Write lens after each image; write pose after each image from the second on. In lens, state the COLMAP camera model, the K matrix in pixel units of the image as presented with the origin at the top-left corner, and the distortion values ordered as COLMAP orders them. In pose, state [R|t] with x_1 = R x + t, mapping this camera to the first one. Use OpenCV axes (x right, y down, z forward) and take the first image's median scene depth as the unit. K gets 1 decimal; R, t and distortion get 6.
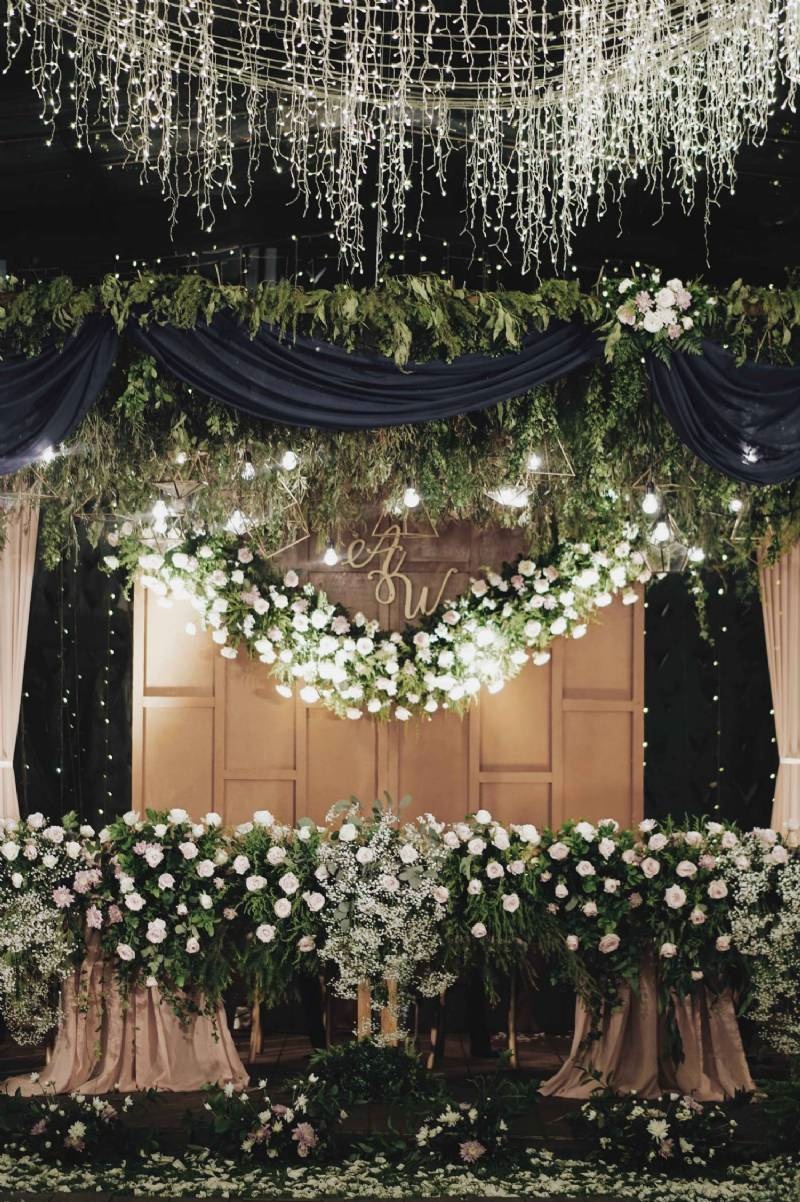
lens RADIAL K [[2587.6, 0, 400.0], [0, 2587.6, 601.0], [0, 0, 1]] dist [0.097978, -0.328241]
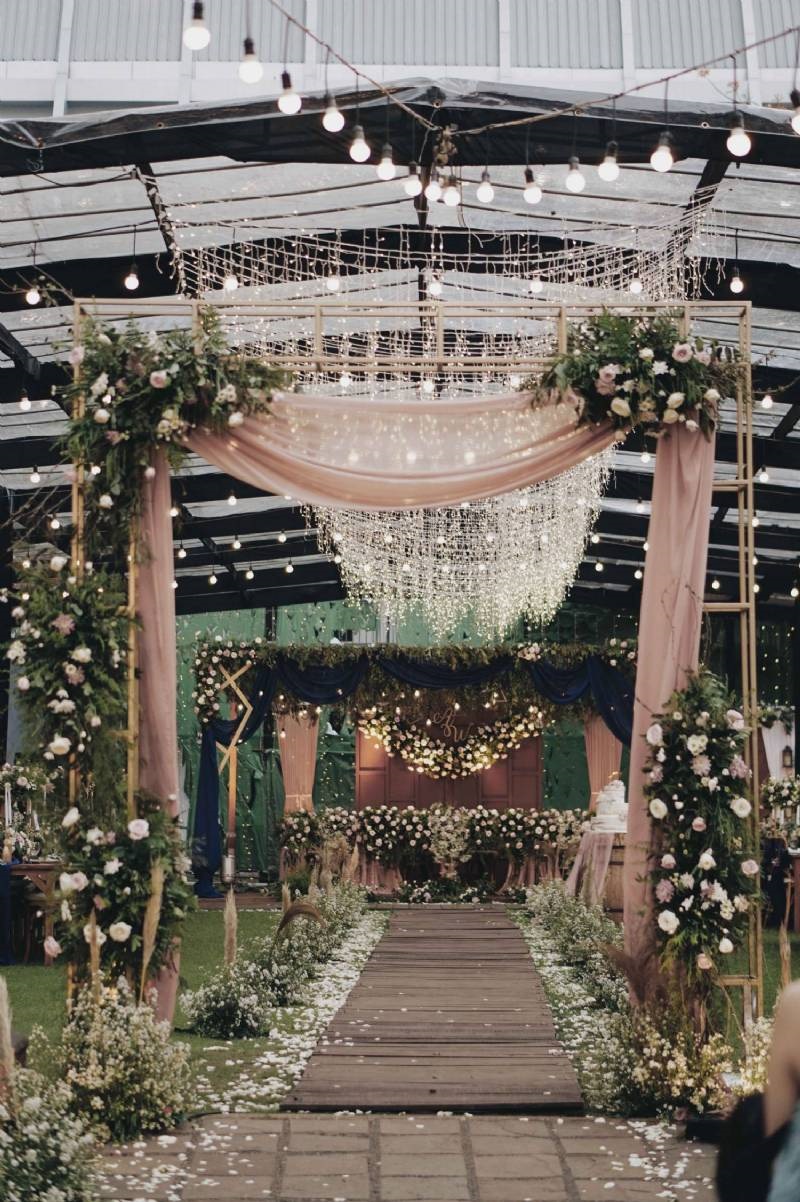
lens RADIAL K [[2587.6, 0, 400.0], [0, 2587.6, 601.0], [0, 0, 1]] dist [0.097978, -0.328241]
pose [[0.999851, -0.006002, -0.016203, -0.013319], [0.005451, 0.999412, -0.033839, -0.063317], [0.016397, 0.033745, 0.999296, -2.215338]]
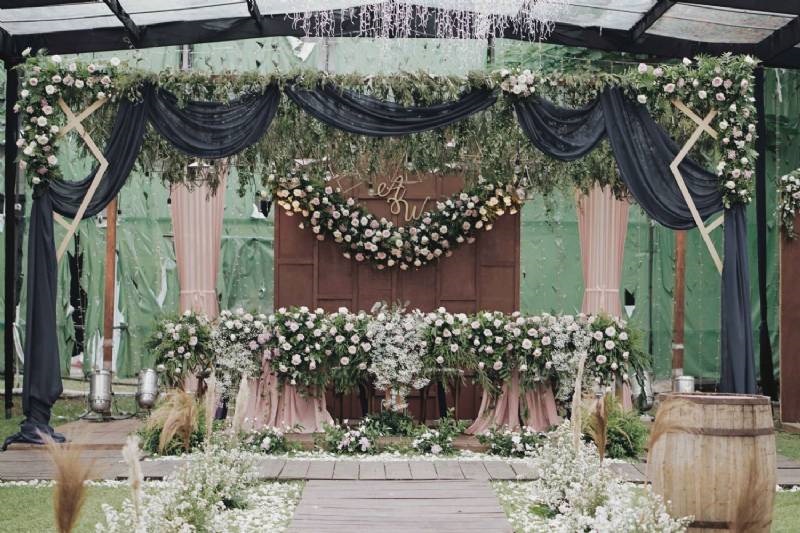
lens RADIAL K [[1722.2, 0, 400.0], [0, 1722.2, 266.5], [0, 0, 1]] dist [0.097978, -0.328241]
pose [[0.999987, 0.001042, 0.005018, -0.011449], [-0.001203, 0.999485, 0.032071, -0.001140], [-0.004982, -0.032076, 0.999473, -0.481645]]
